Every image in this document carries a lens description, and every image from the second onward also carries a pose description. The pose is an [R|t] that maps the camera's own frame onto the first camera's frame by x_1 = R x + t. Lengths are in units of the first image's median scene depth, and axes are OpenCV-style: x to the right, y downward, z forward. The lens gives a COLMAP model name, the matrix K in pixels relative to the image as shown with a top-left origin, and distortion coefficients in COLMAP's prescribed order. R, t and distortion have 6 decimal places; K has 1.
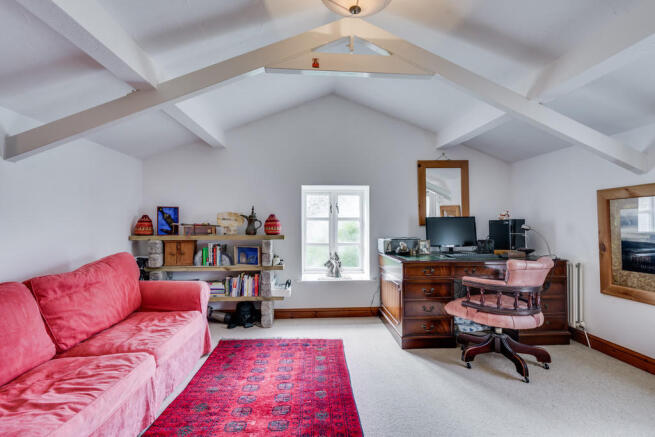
lens RADIAL K [[298.7, 0, 328.9], [0, 298.7, 222.5], [0, 0, 1]] dist [-0.001192, -0.000020]
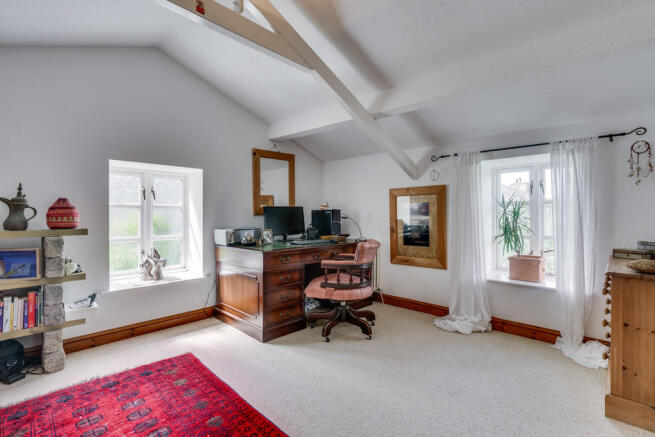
lens RADIAL K [[300.6, 0, 327.5], [0, 300.6, 218.5], [0, 0, 1]] dist [0.001796, 0.000566]
pose [[0.750924, -0.008137, 0.660339, -0.193372], [-0.002096, 0.999890, 0.014704, 0.007400], [-0.660386, -0.012425, 0.750824, 0.115104]]
